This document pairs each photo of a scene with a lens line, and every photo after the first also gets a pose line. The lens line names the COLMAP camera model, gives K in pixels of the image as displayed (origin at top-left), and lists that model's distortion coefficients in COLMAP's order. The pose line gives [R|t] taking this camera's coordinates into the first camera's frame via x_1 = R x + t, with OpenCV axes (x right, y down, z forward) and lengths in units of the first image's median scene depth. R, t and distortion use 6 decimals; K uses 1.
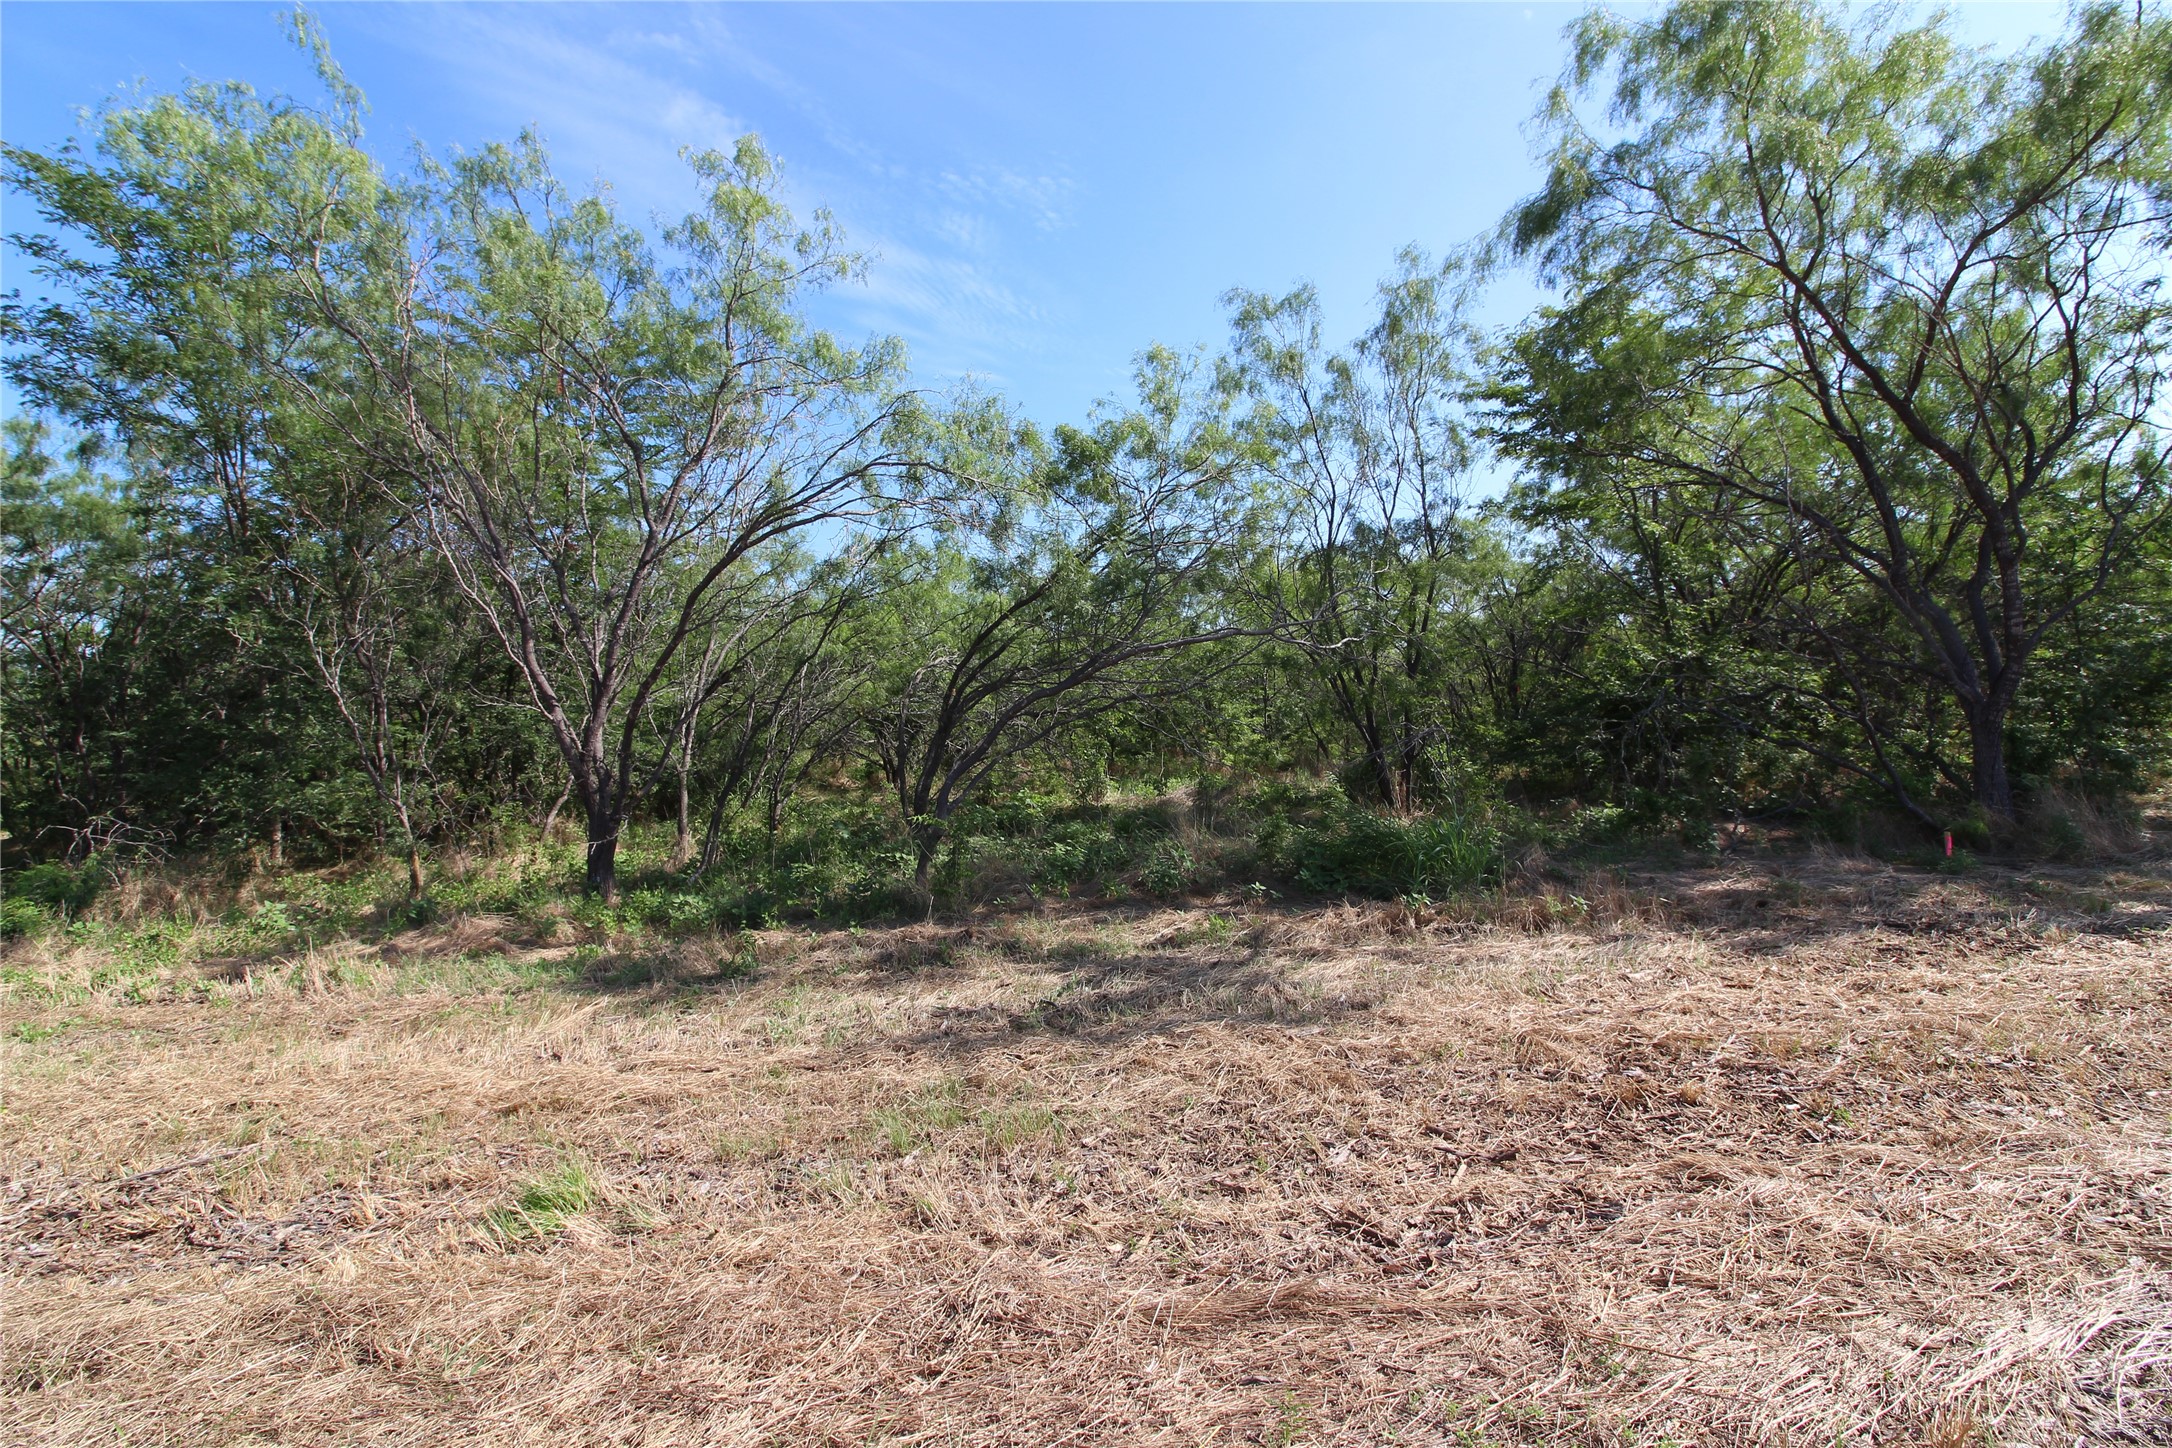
lens RADIAL K [[1009.8, 0, 1089.2], [0, 1009.8, 698.4], [0, 0, 1]] dist [0.002589, -0.015782]
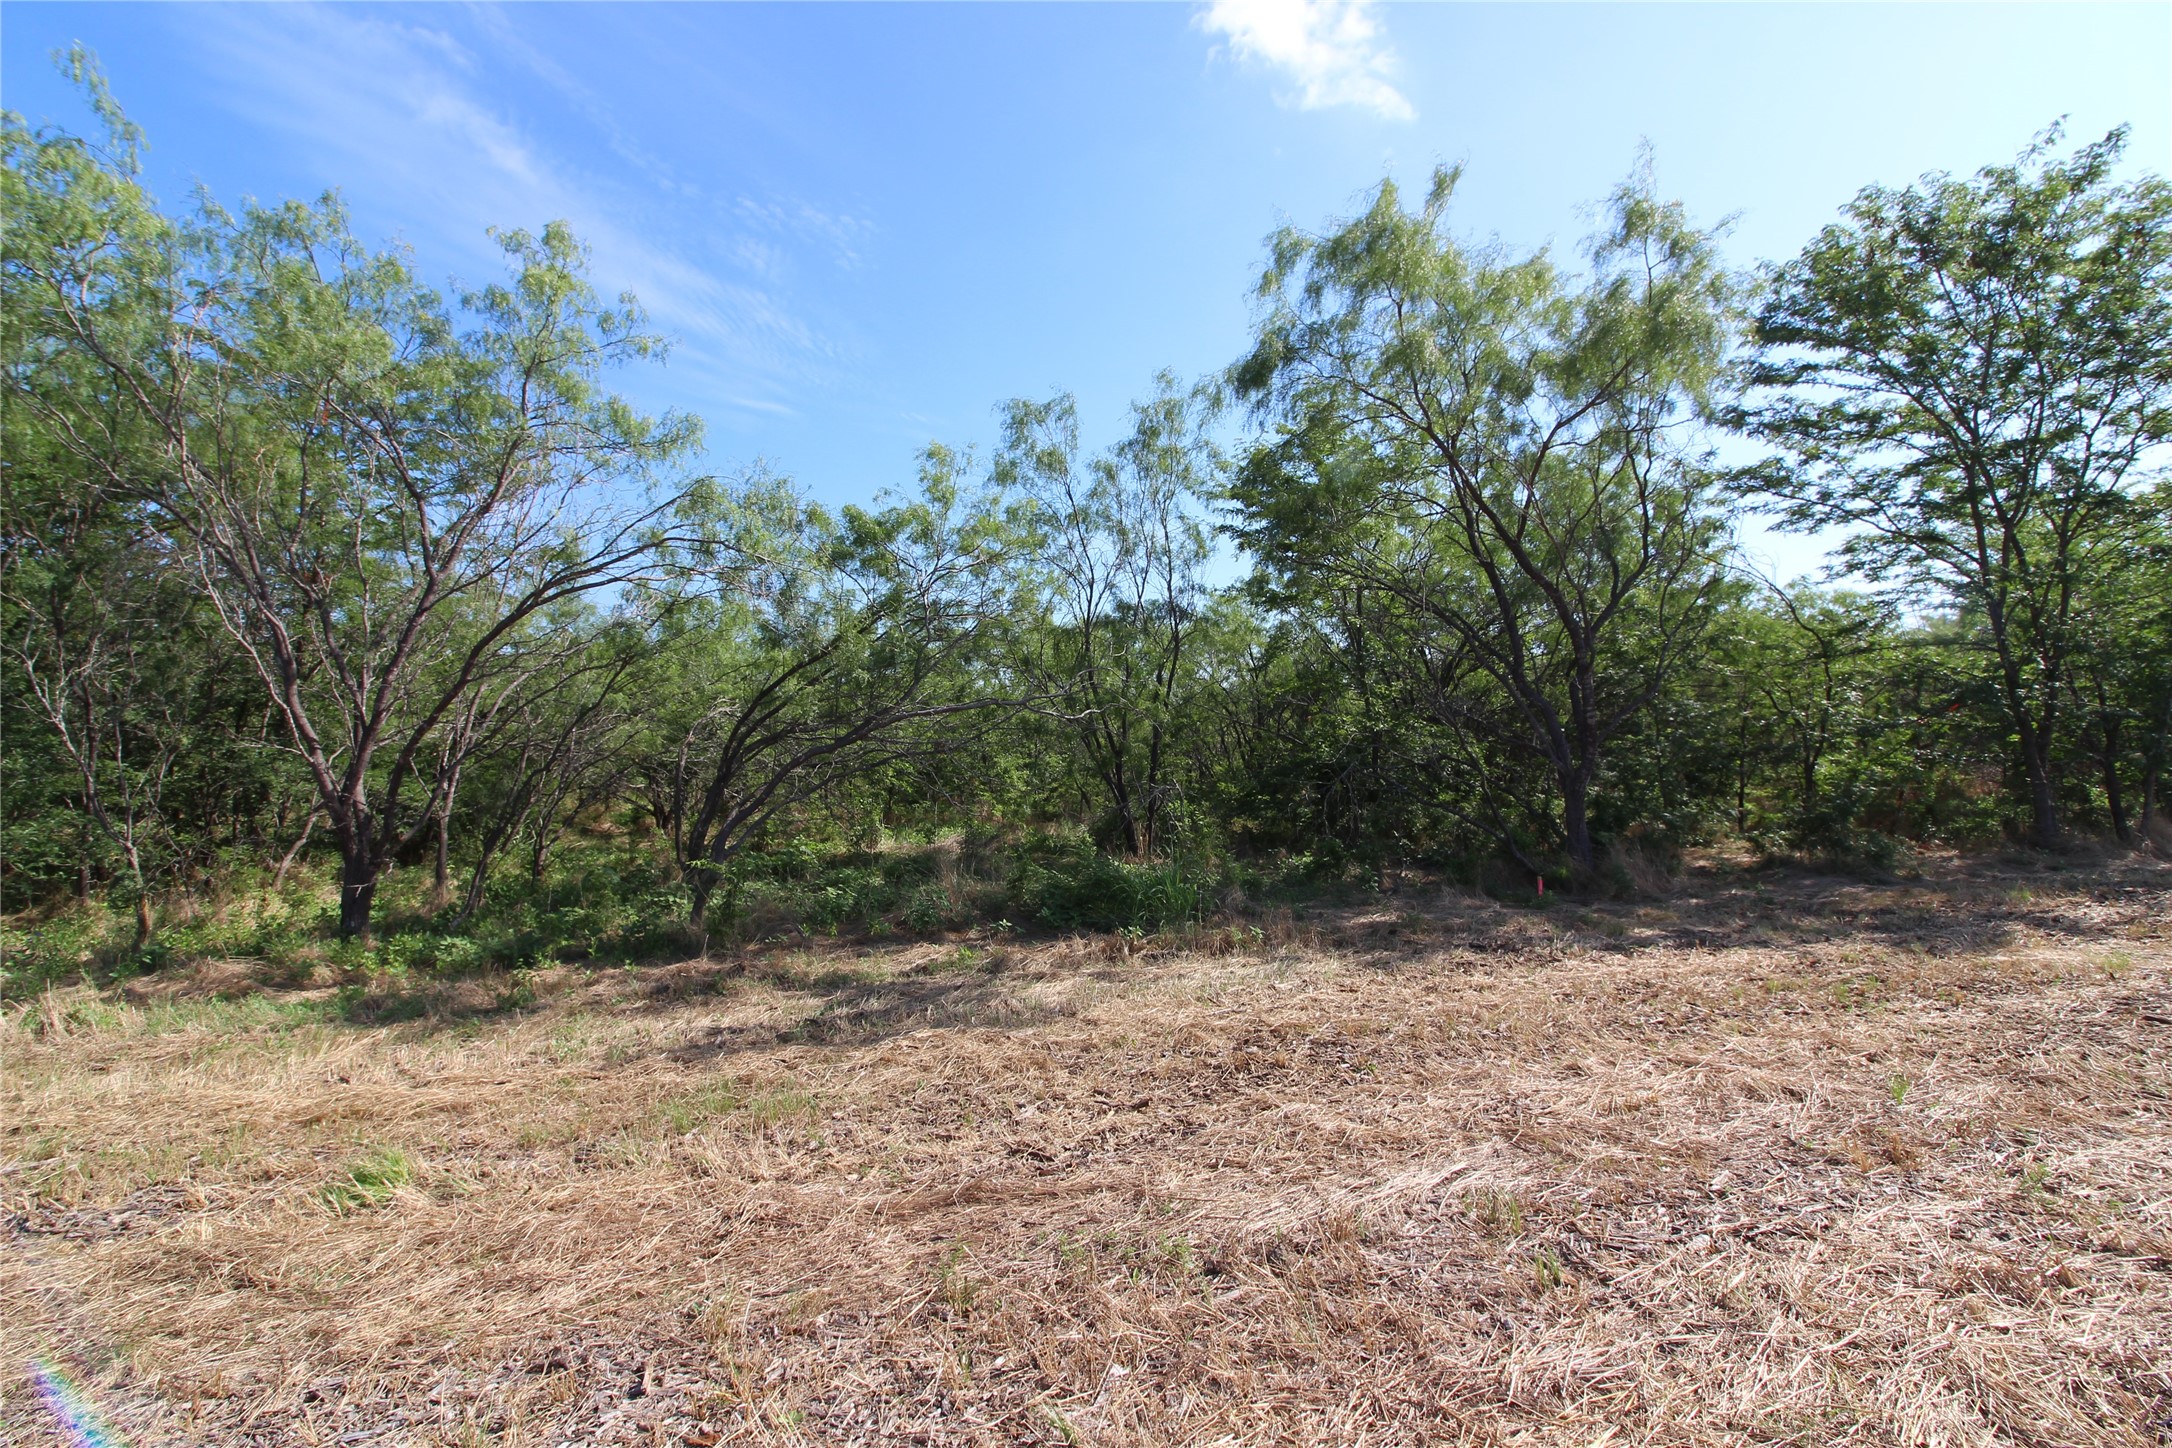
lens RADIAL K [[1009.8, 0, 1089.2], [0, 1009.8, 698.4], [0, 0, 1]] dist [0.002589, -0.015782]
pose [[0.977627, 0.036655, 0.207127, 0.011932], [-0.026894, 0.998400, -0.049747, -0.015065], [-0.208619, 0.043063, 0.977048, -0.154254]]
